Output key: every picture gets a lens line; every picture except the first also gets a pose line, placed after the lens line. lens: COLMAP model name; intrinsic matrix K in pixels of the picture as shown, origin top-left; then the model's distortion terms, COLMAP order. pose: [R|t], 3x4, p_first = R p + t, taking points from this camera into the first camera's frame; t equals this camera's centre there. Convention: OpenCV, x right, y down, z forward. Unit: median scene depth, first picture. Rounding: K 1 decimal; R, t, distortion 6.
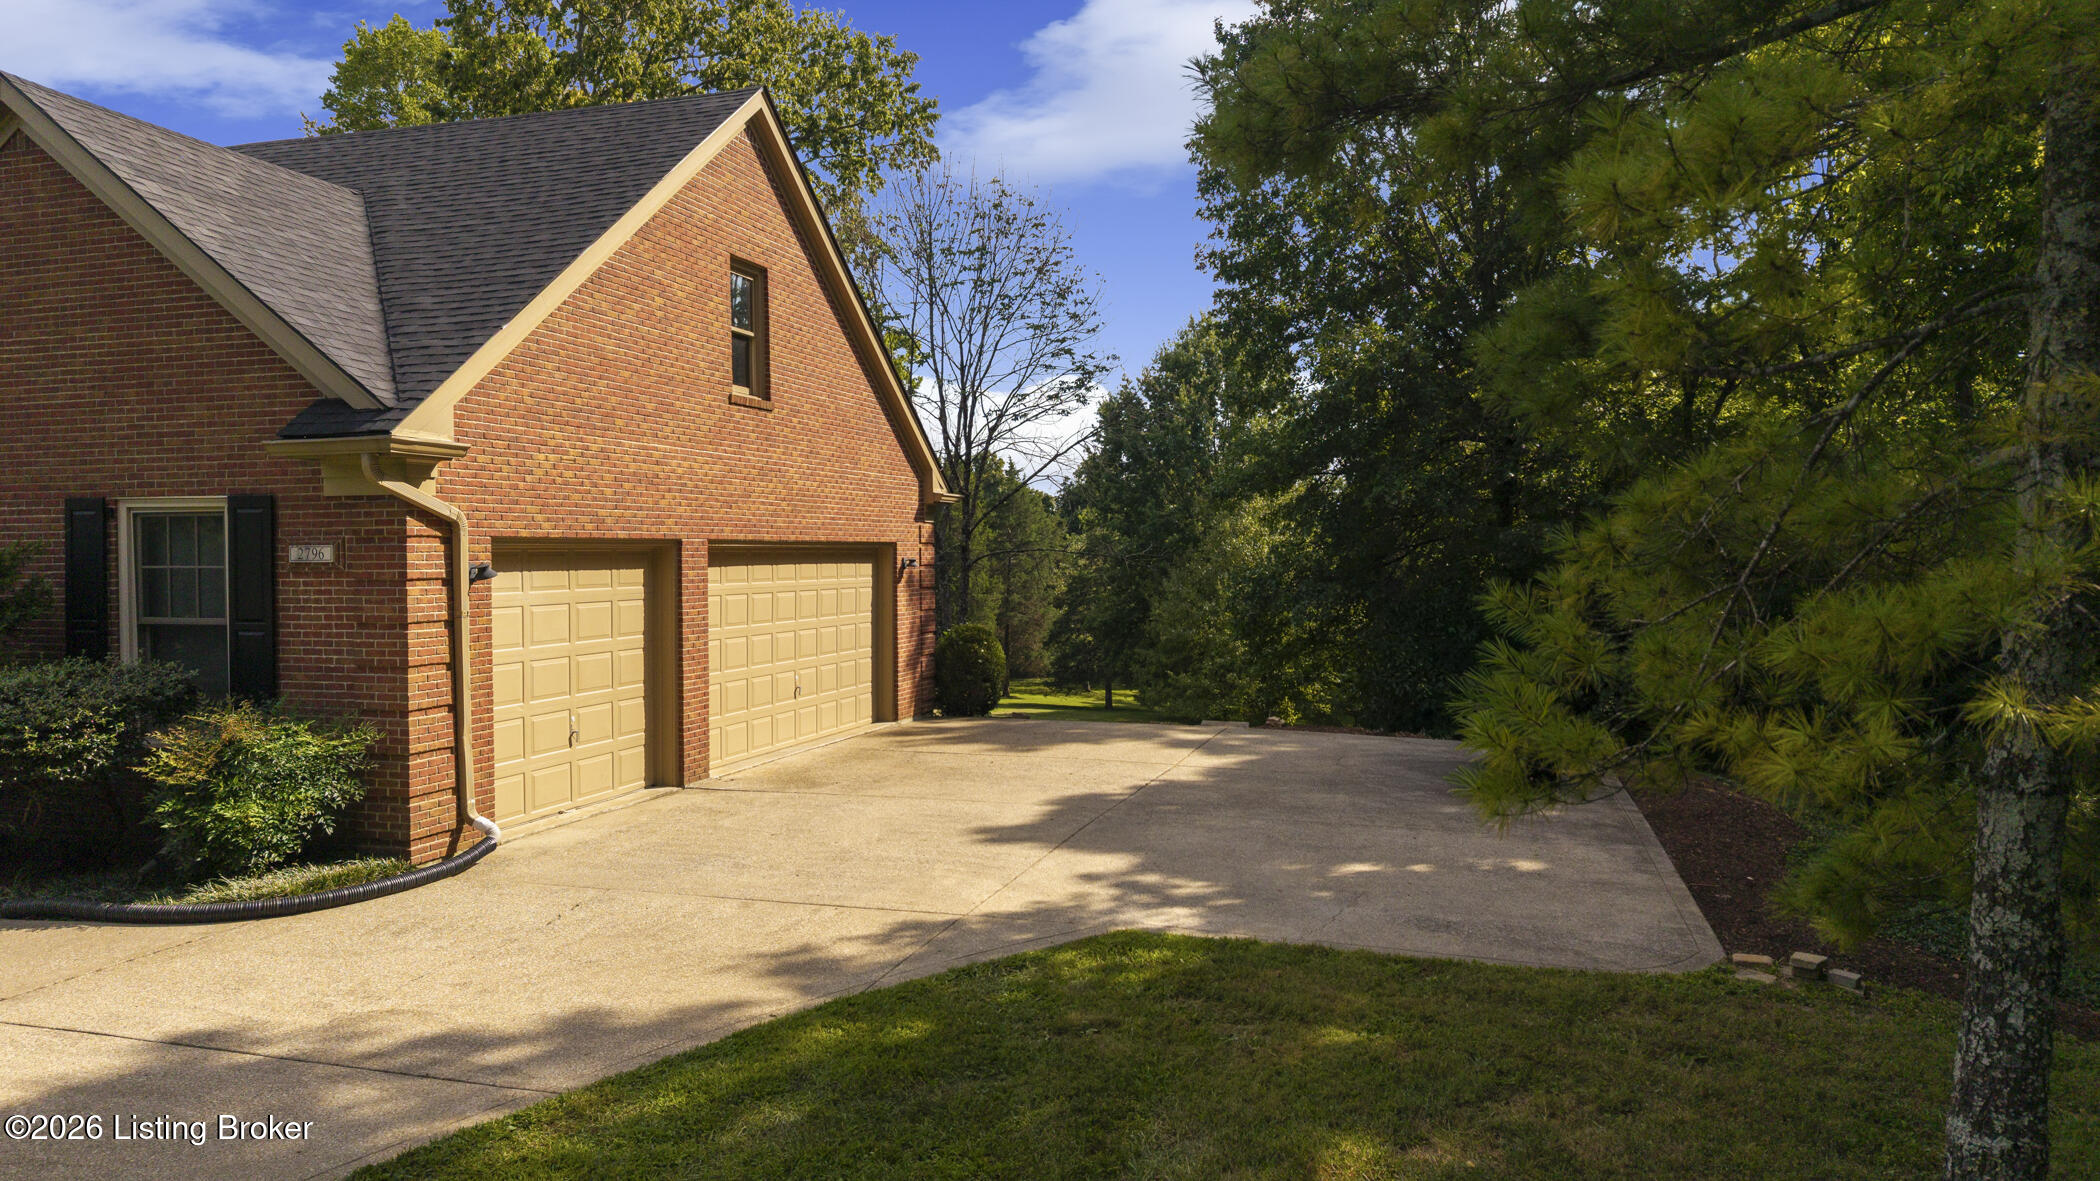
lens RADIAL K [[1409.9, 0, 1050.0], [0, 1409.9, 590.5], [0, 0, 1]] dist [0.000915, -0.000014]
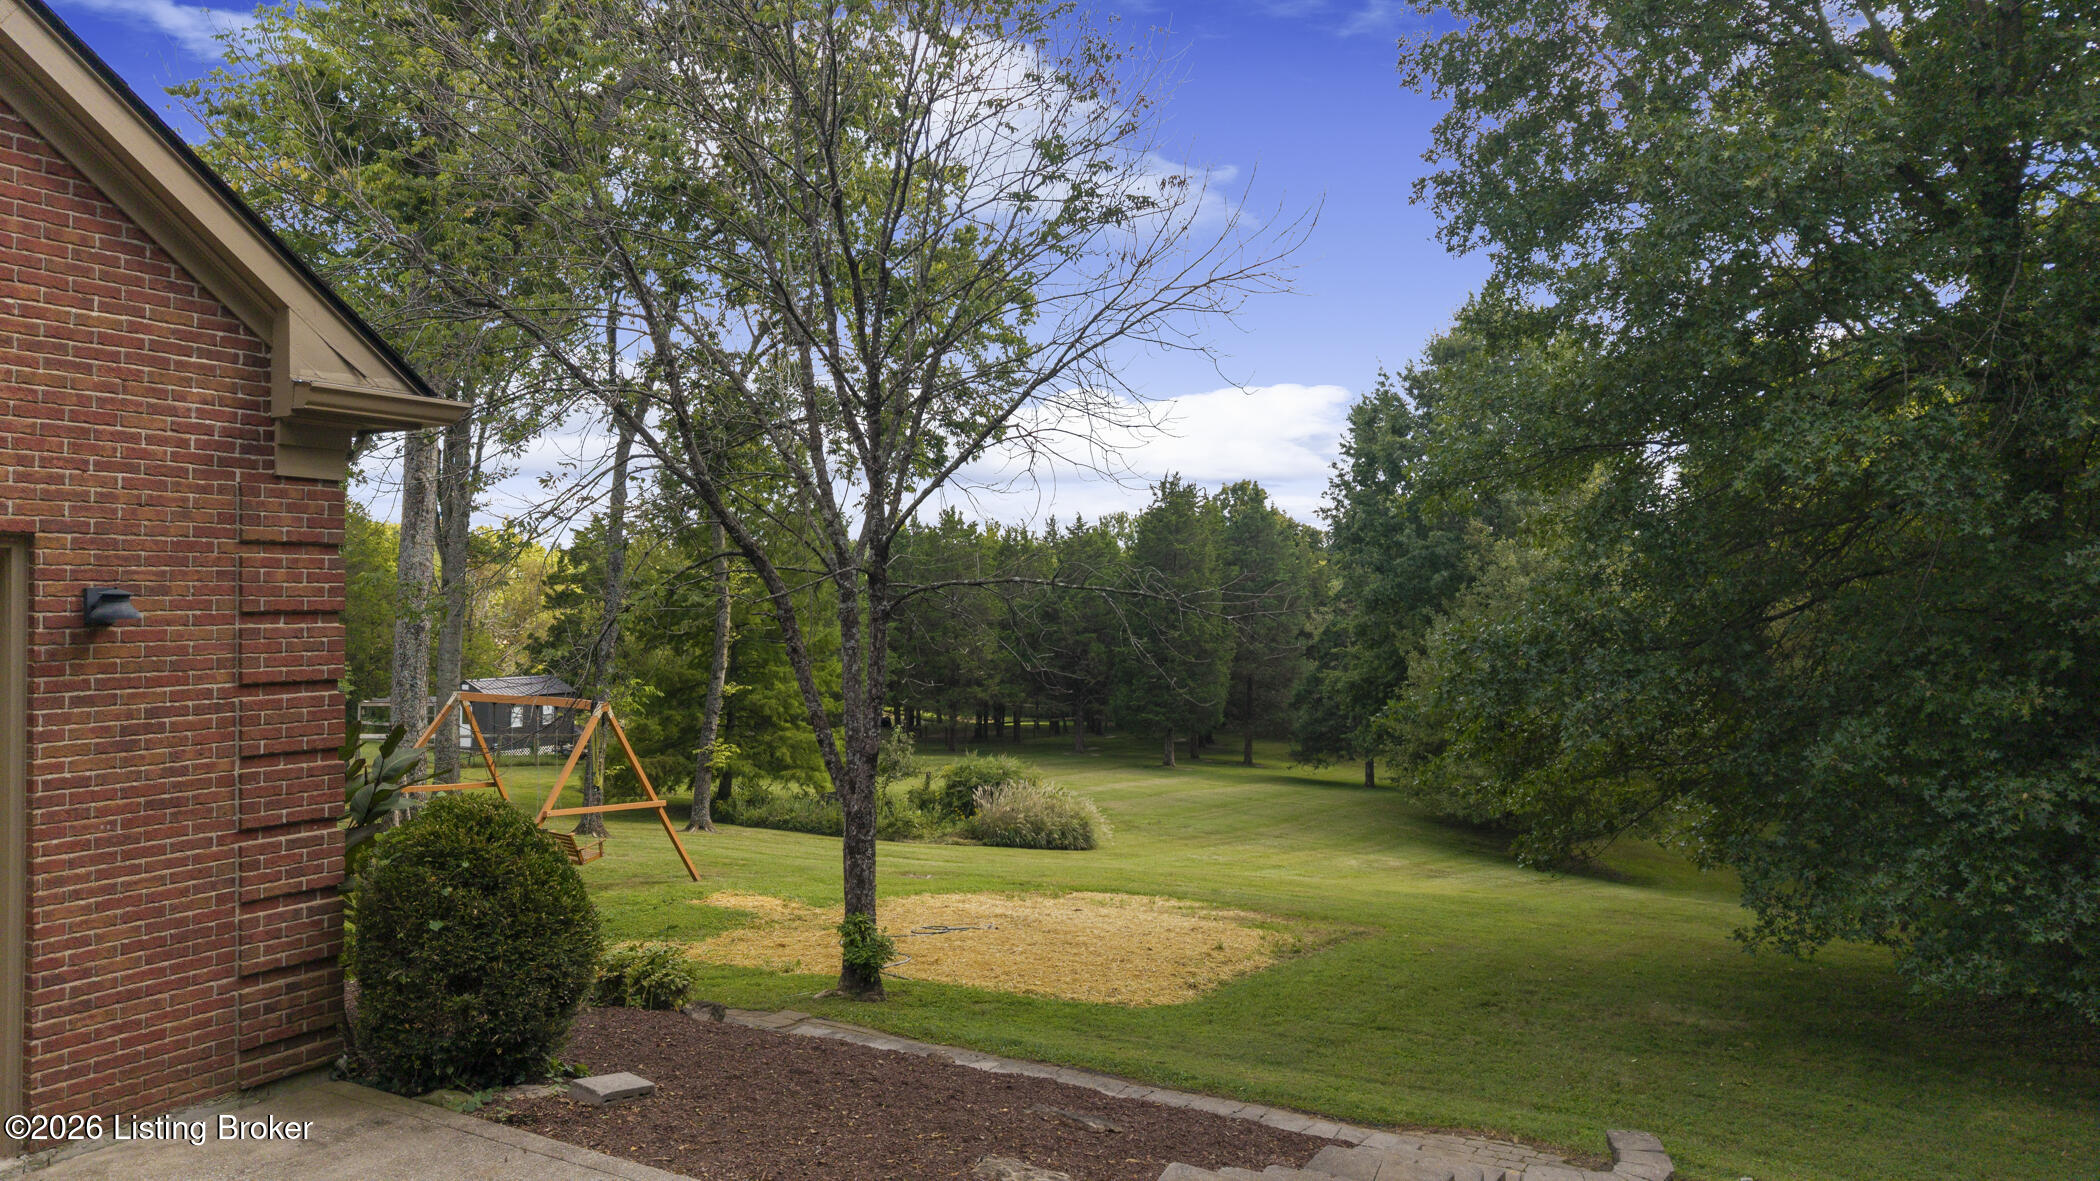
lens RADIAL K [[1409.9, 0, 1050.0], [0, 1409.9, 590.5], [0, 0, 1]] dist [0.000915, -0.000014]
pose [[0.977047, 0.007779, -0.212881, 0.044728], [-0.014161, 0.999494, -0.028473, -0.004945], [0.212552, 0.030834, 0.976663, 0.218730]]
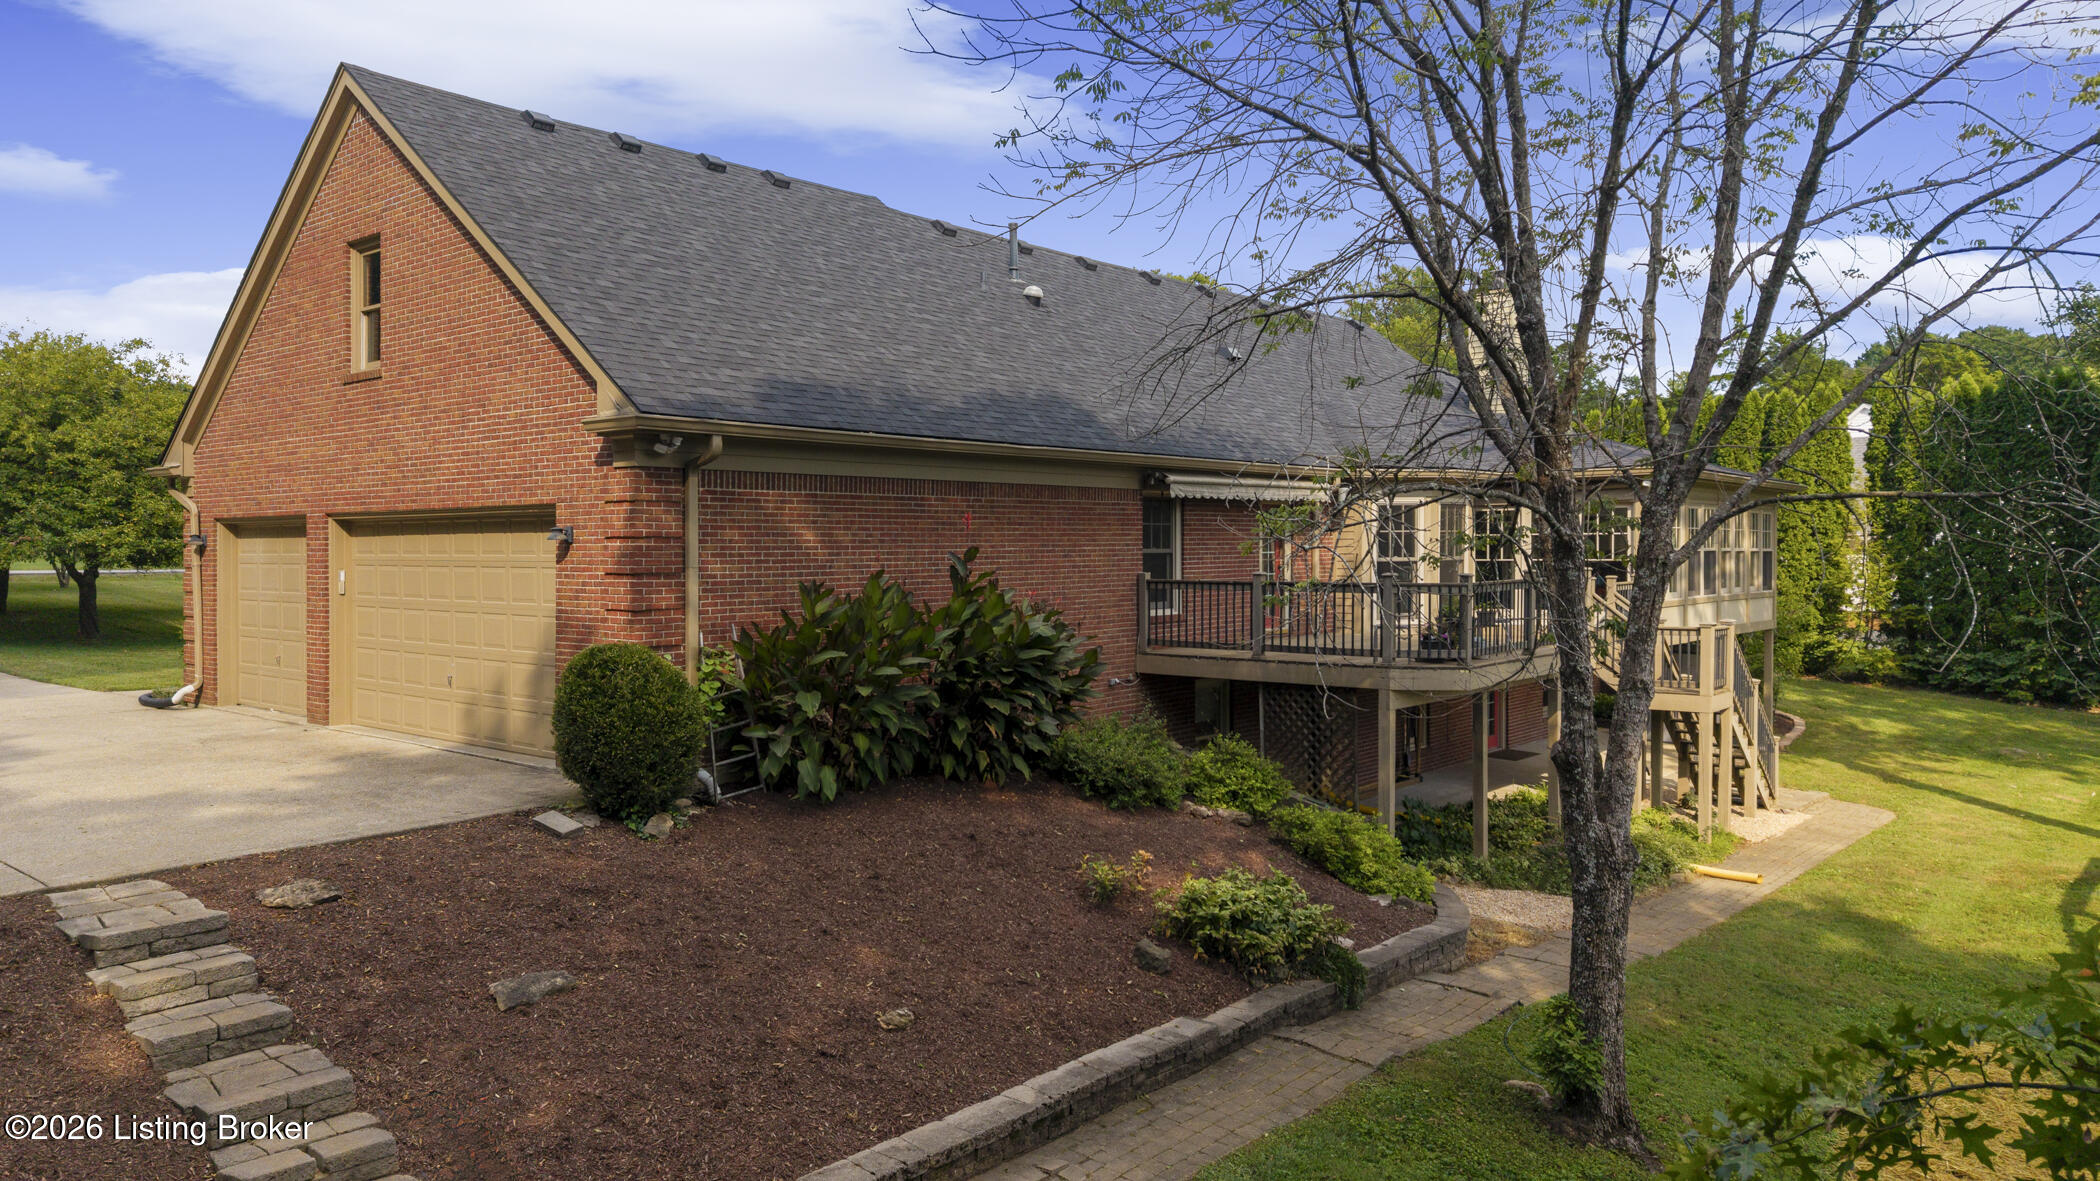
lens RADIAL K [[1409.9, 0, 1050.0], [0, 1409.9, 590.5], [0, 0, 1]] dist [0.000915, -0.000014]
pose [[-0.404546, 0.048713, -0.913219, 0.341717], [-0.009225, 0.998312, 0.057338, -0.026713], [0.914471, 0.031620, -0.403414, 1.209648]]
